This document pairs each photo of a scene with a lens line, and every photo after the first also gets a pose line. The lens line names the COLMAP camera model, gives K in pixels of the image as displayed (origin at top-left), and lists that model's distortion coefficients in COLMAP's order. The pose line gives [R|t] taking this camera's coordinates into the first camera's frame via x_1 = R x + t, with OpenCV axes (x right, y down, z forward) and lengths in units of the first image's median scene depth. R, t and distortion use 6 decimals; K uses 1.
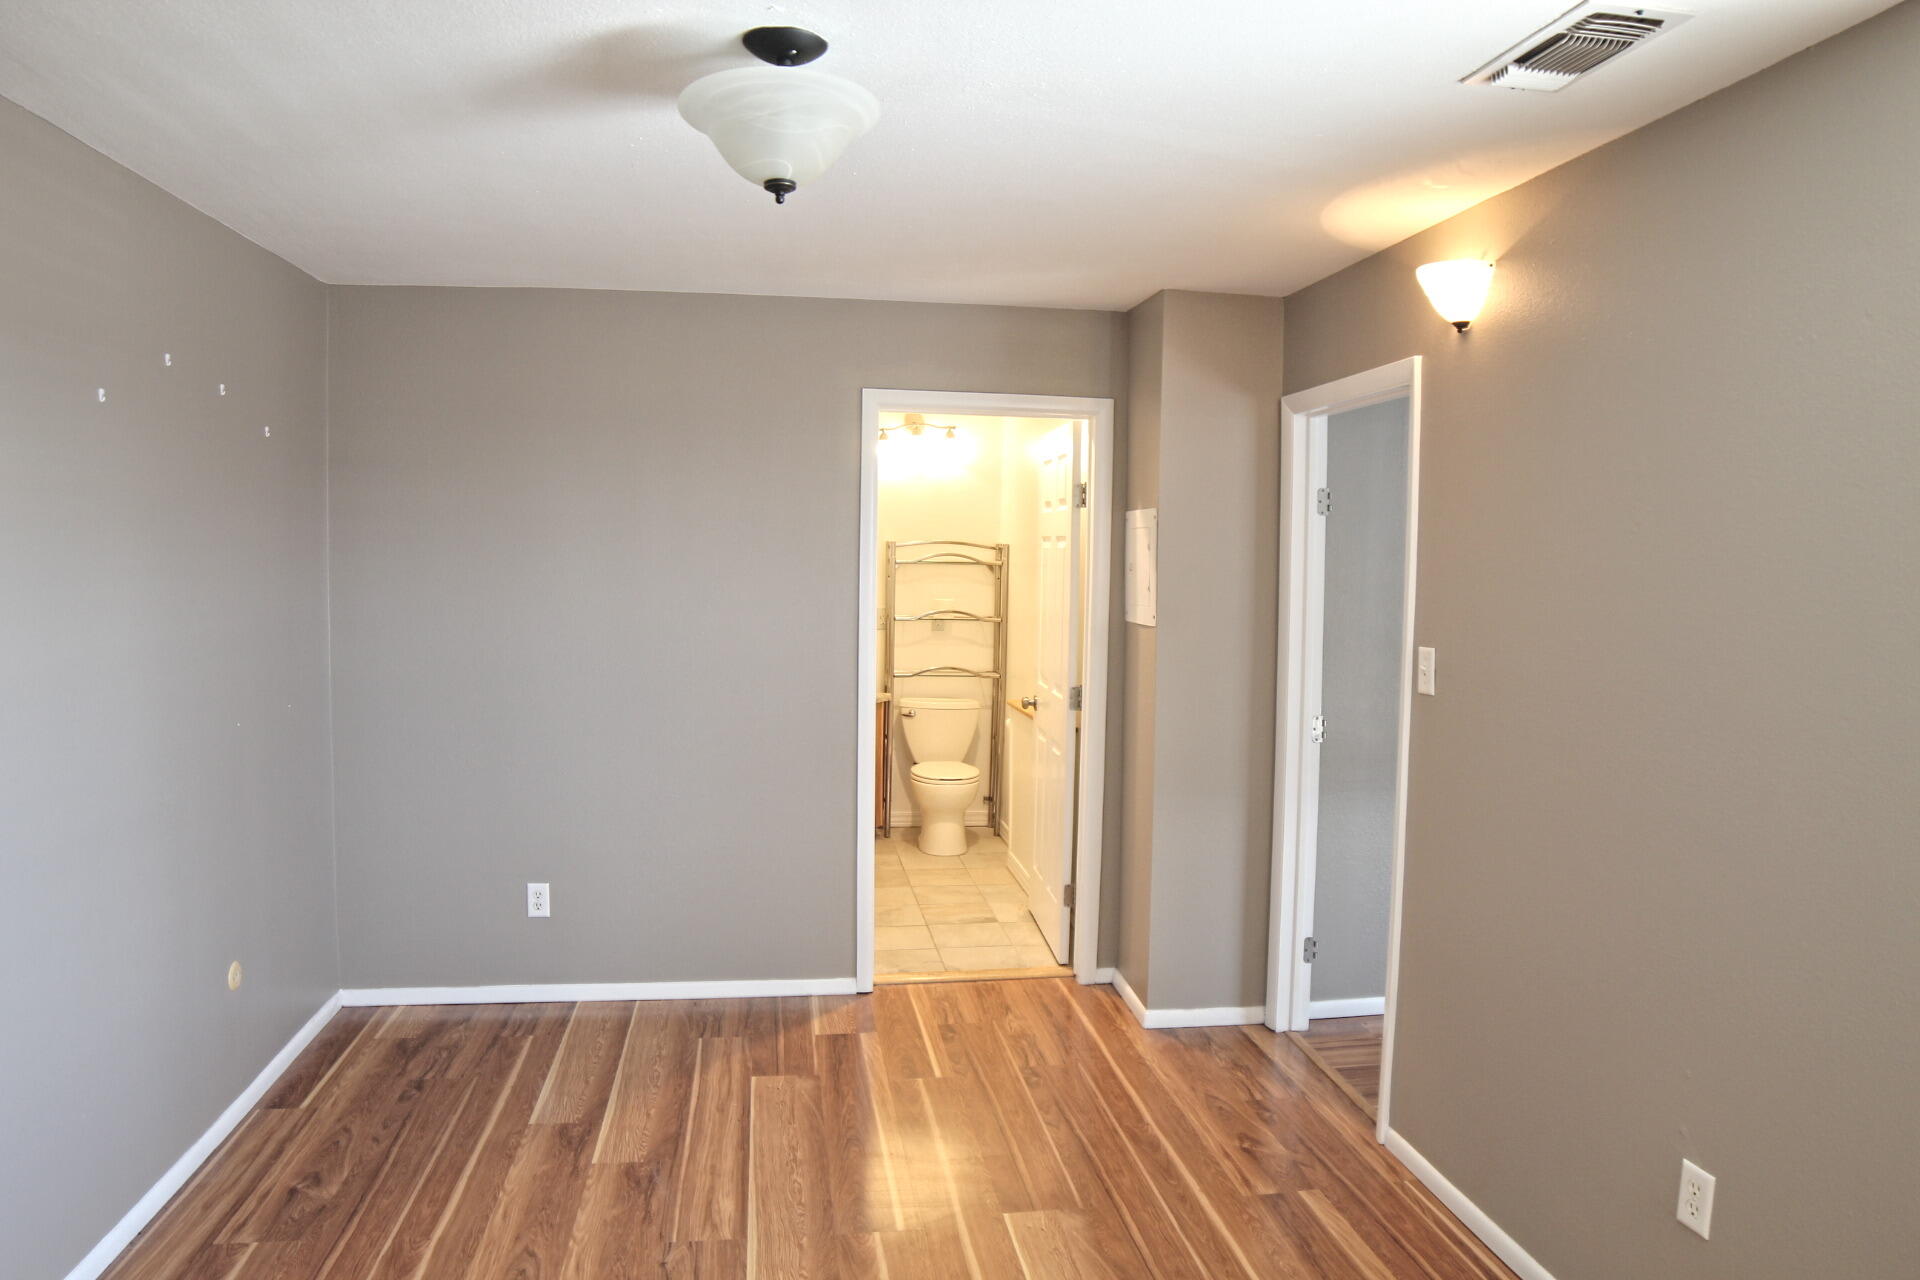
lens RADIAL K [[1252.3, 0, 967.7], [0, 1252.3, 632.2], [0, 0, 1]] dist [-0.125435, 0.054568]
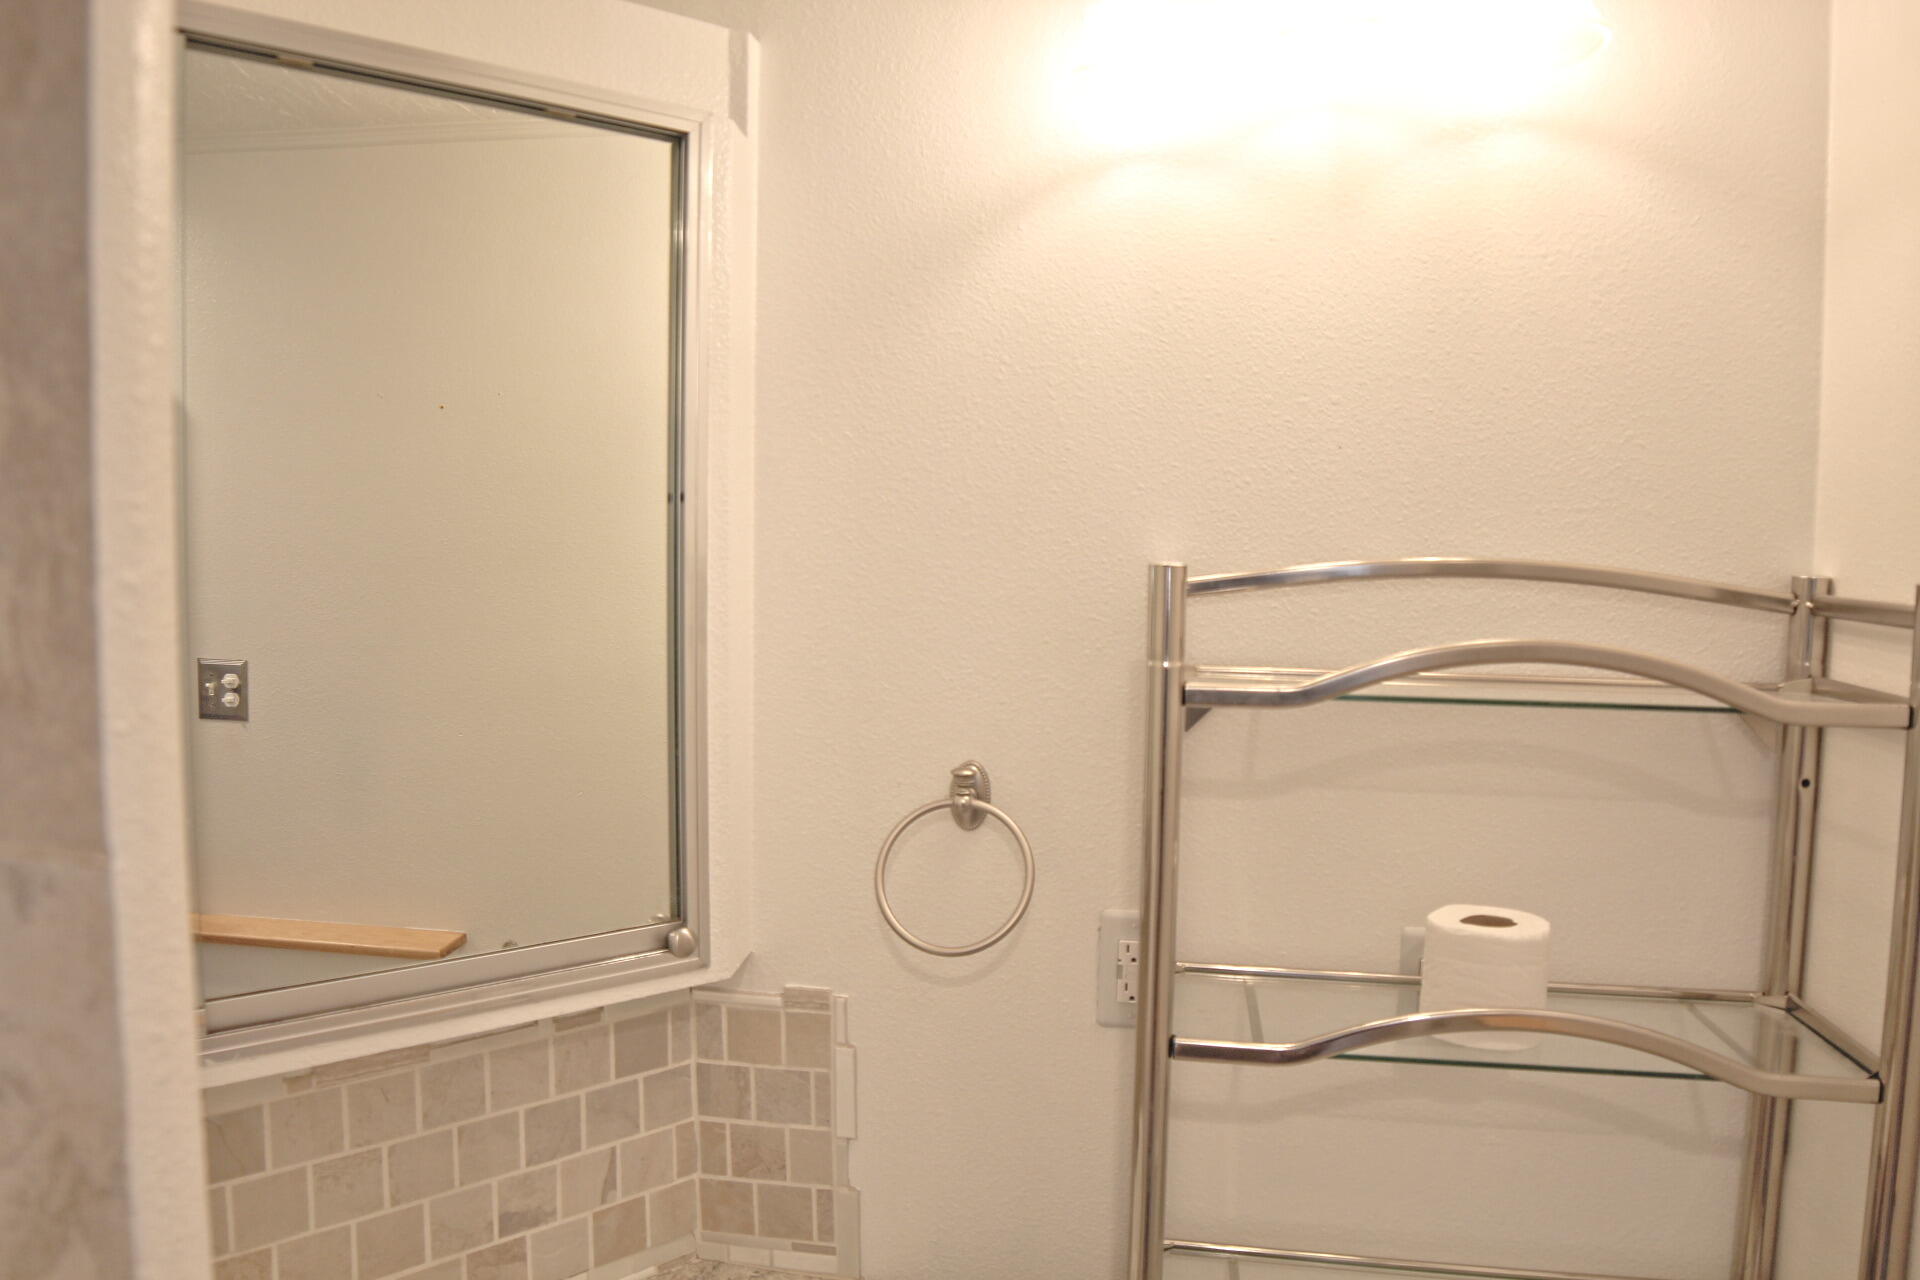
lens RADIAL K [[1252.3, 0, 967.7], [0, 1252.3, 632.2], [0, 0, 1]] dist [-0.125435, 0.054568]
pose [[0.948801, 0.014788, -0.315528, -0.032358], [-0.018281, 0.999800, -0.008114, -0.060625], [0.315344, 0.013466, 0.948882, 0.818202]]
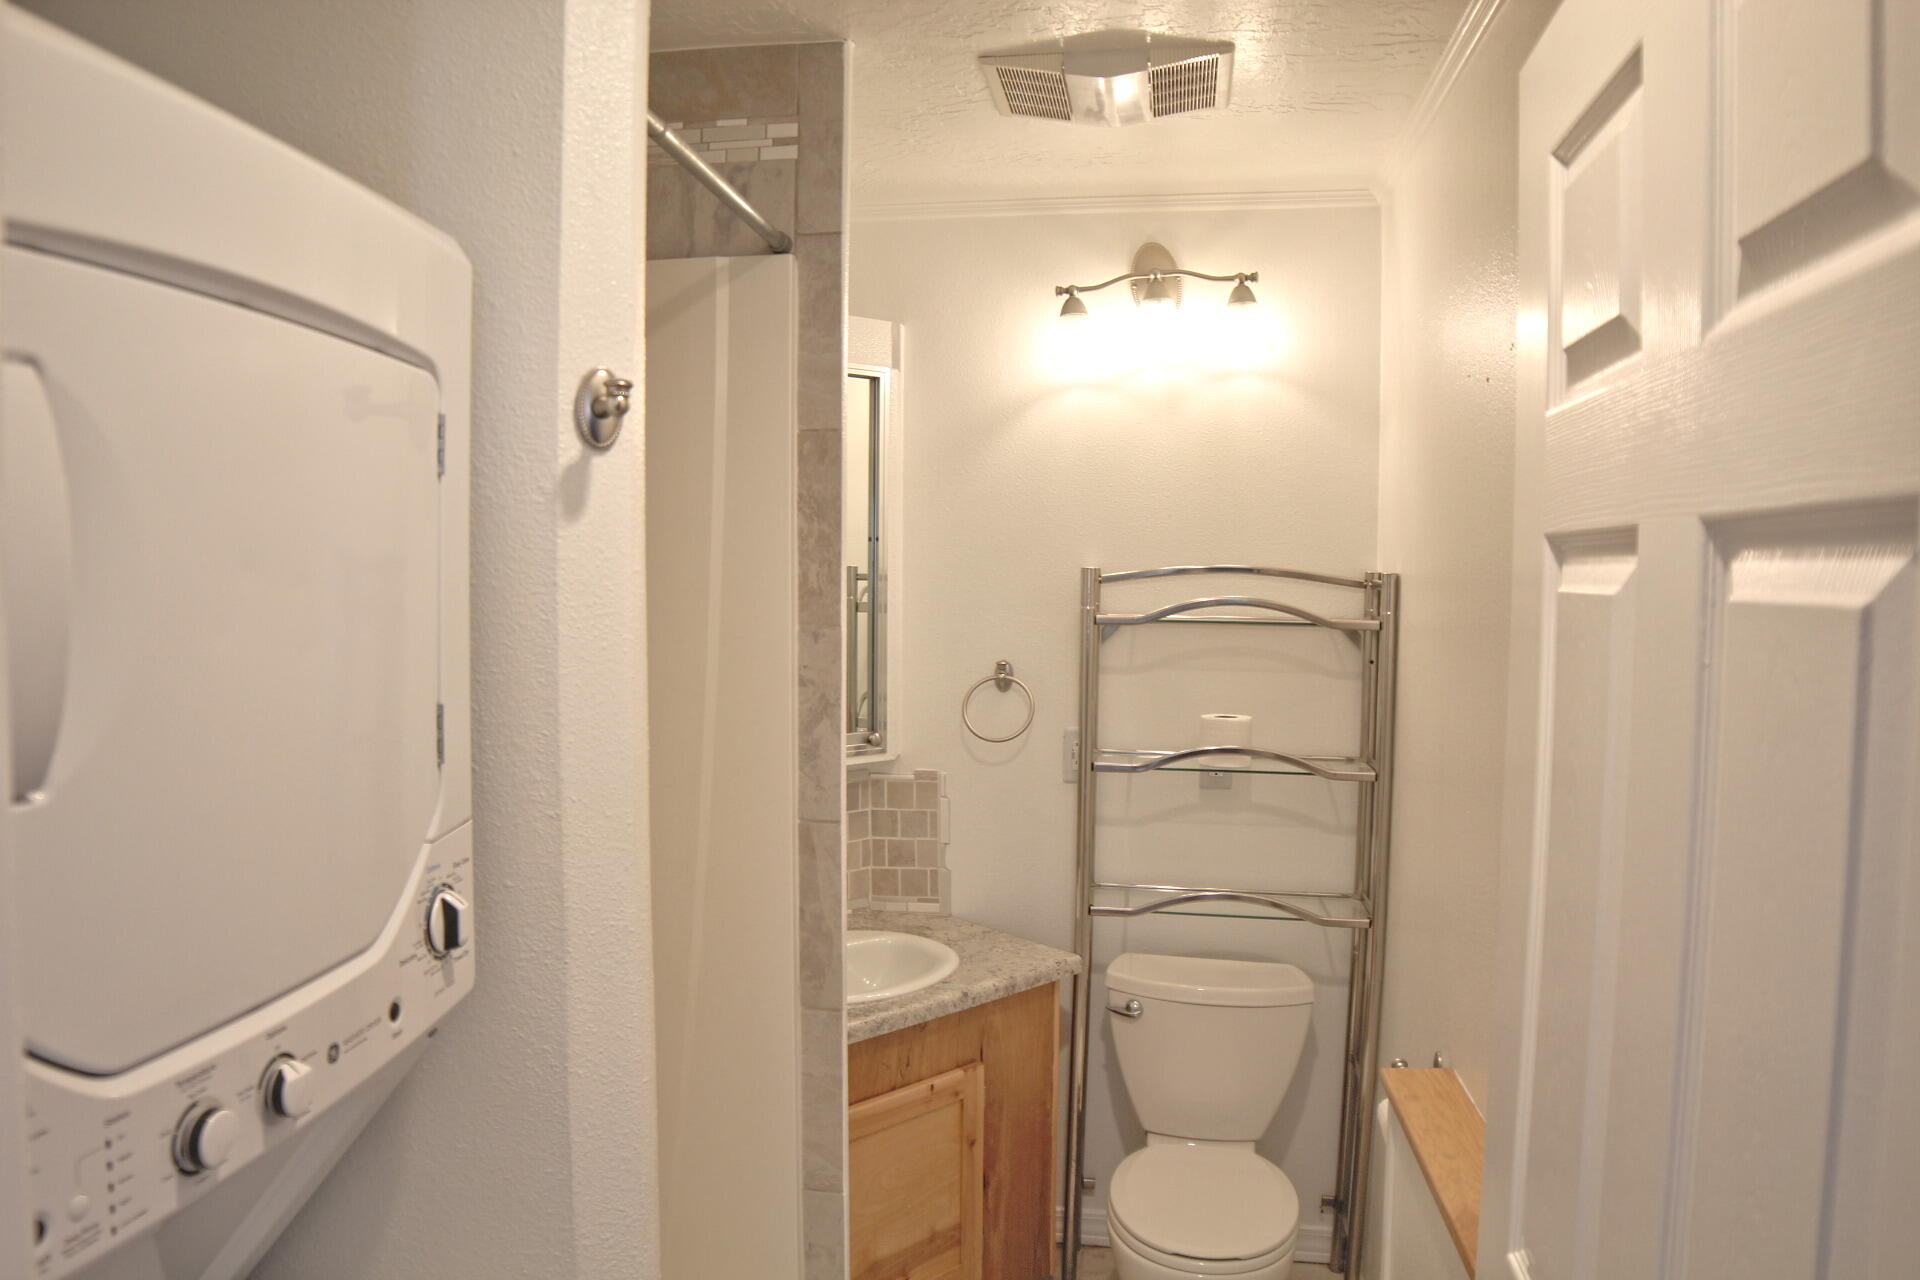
lens RADIAL K [[1252.3, 0, 967.7], [0, 1252.3, 632.2], [0, 0, 1]] dist [-0.125435, 0.054568]
pose [[0.954048, 0.006150, -0.299592, 0.020109], [-0.013445, 0.999661, -0.022294, -0.042562], [0.299353, 0.025298, 0.953807, 0.603510]]
